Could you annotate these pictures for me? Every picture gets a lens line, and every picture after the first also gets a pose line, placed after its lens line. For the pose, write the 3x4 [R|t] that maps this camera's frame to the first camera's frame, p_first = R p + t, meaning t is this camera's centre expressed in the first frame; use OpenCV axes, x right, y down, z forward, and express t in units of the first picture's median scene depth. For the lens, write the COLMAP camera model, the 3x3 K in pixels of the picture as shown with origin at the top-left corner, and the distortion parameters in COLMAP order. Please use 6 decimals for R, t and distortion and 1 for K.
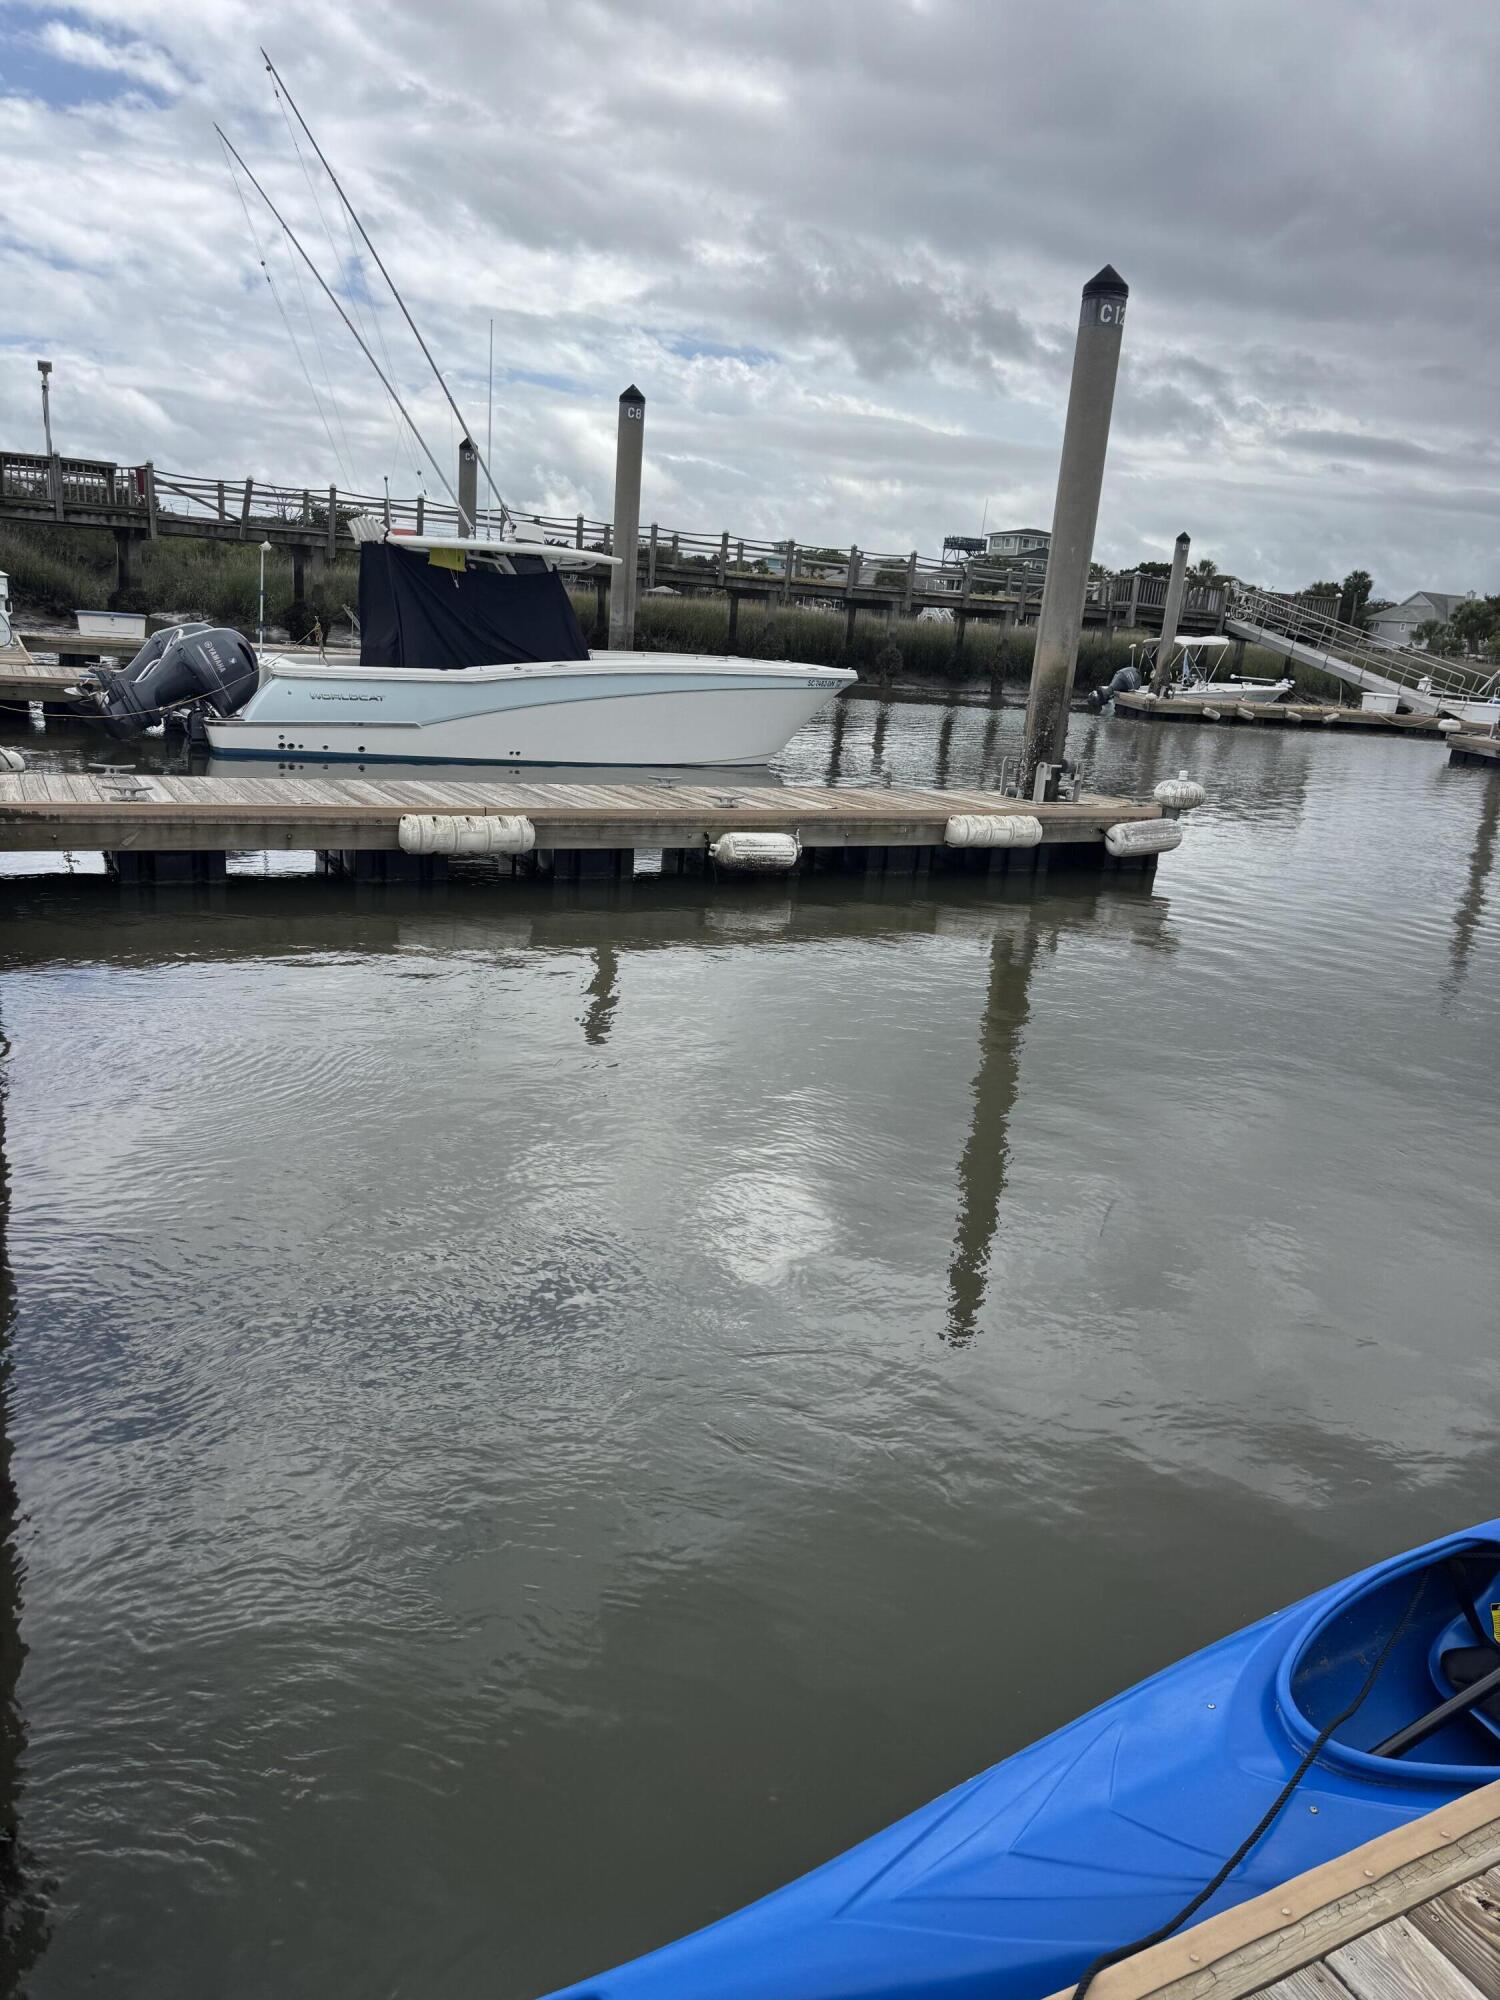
lens RADIAL K [[1436.3, 0, 746.6], [0, 1436.3, 988.6], [0, 0, 1]] dist [0.049530, -0.007845]
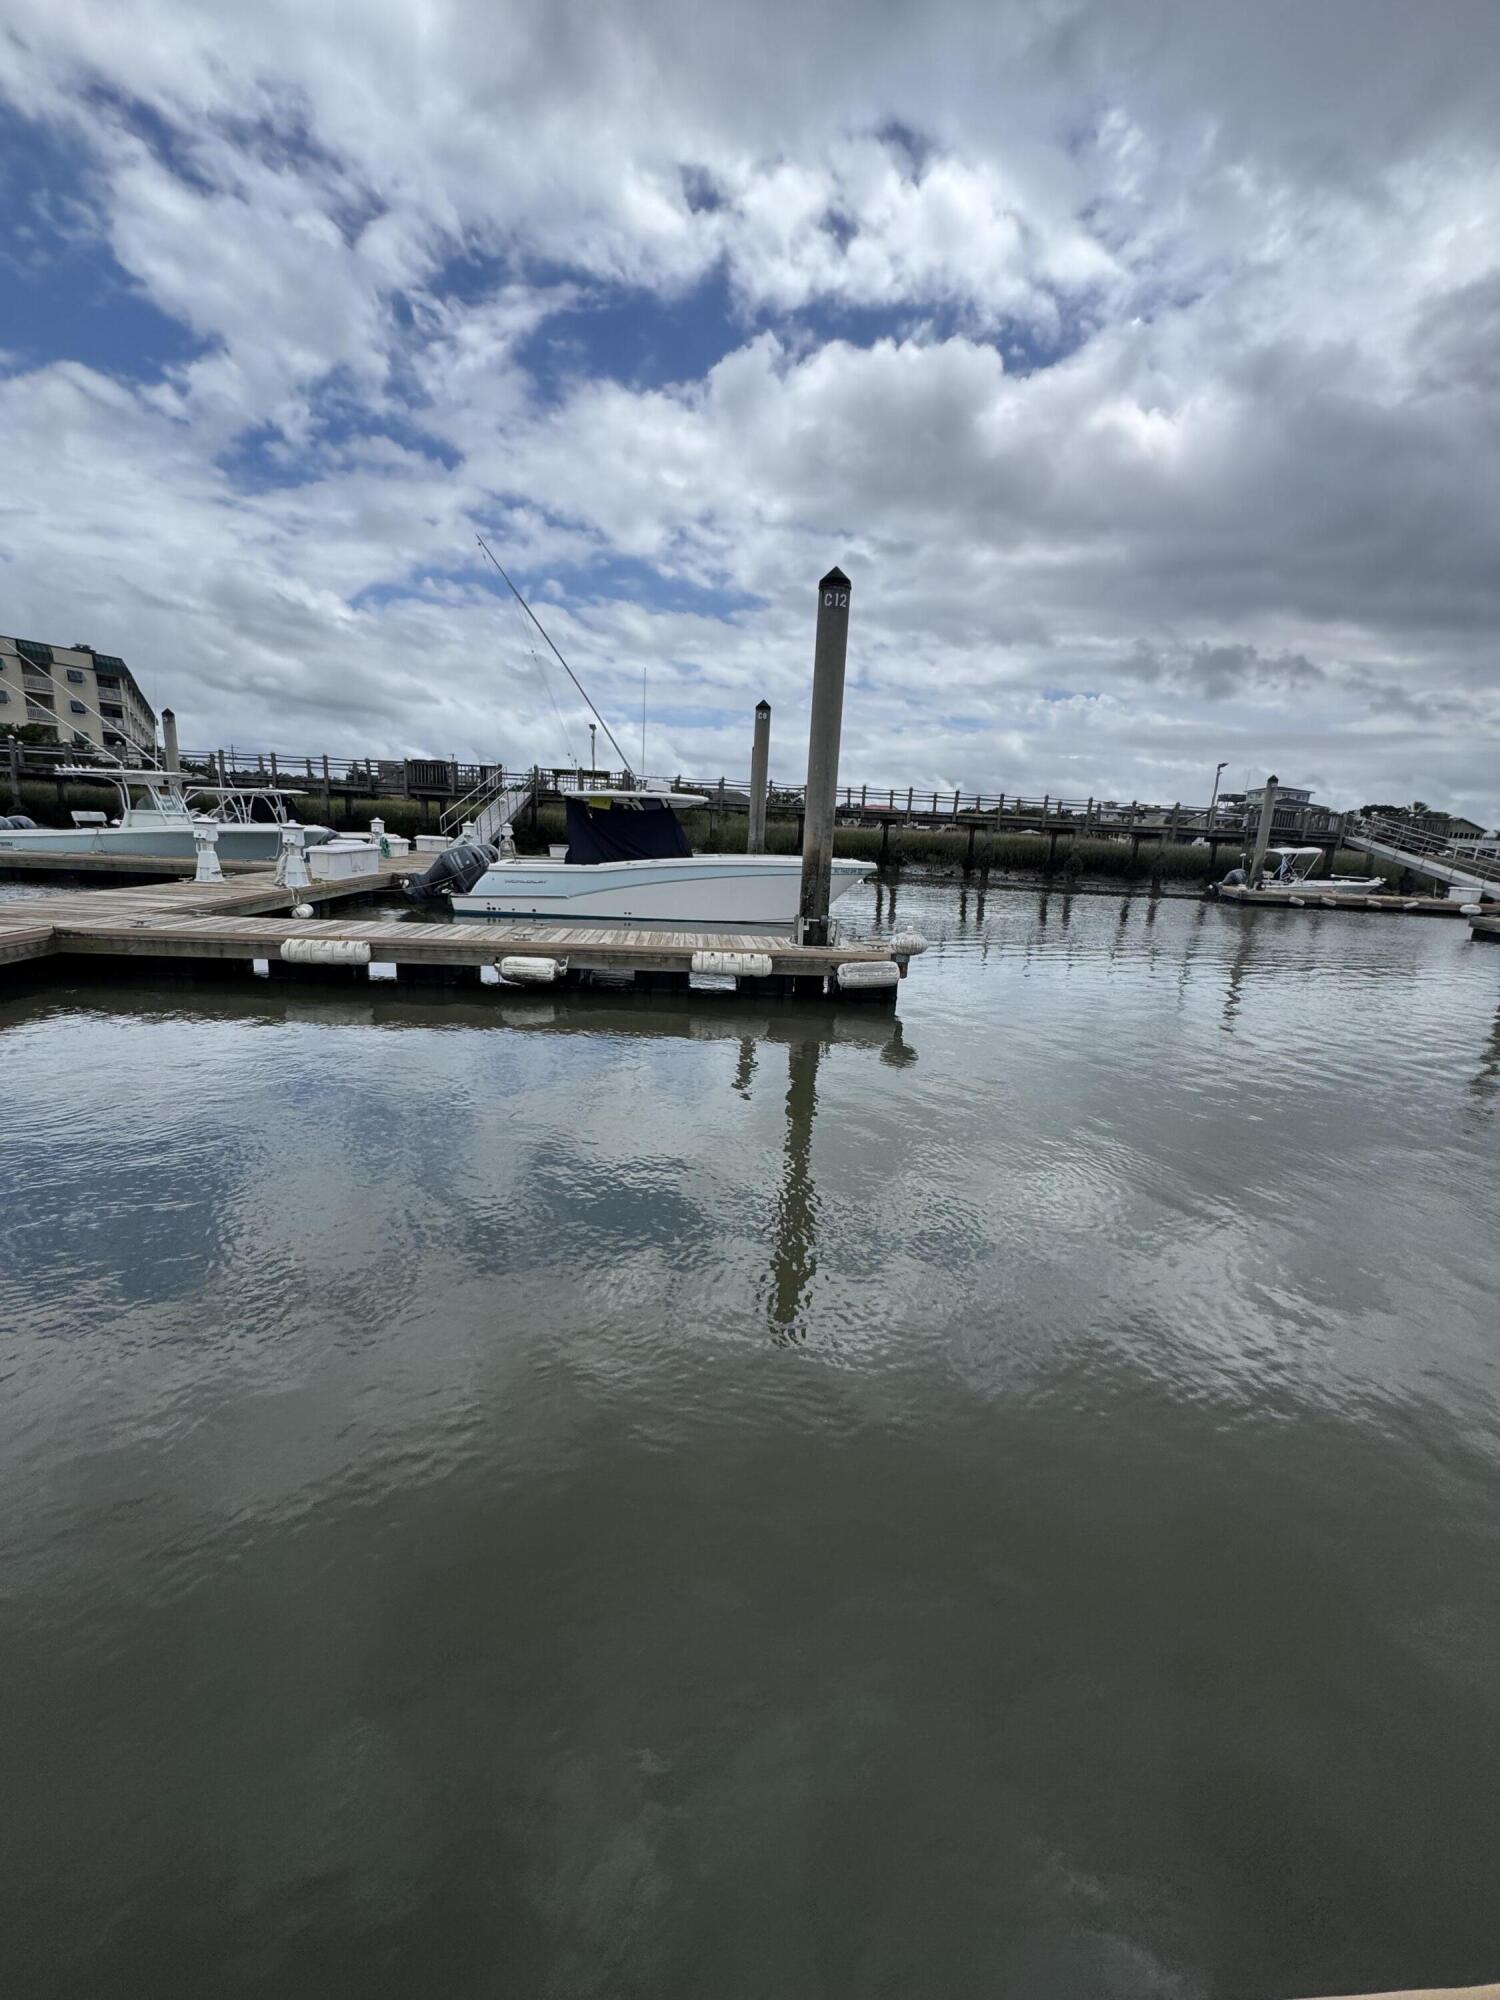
lens RADIAL K [[806.1, 0, 759.2], [0, 806.1, 1003.3], [0, 0, 1]] dist [-0.011573, 0.000006]
pose [[0.914668, 0.052779, -0.400745, 0.181798], [-0.079659, 0.995532, -0.050701, -0.012149], [0.396279, 0.078298, 0.914786, 0.105263]]
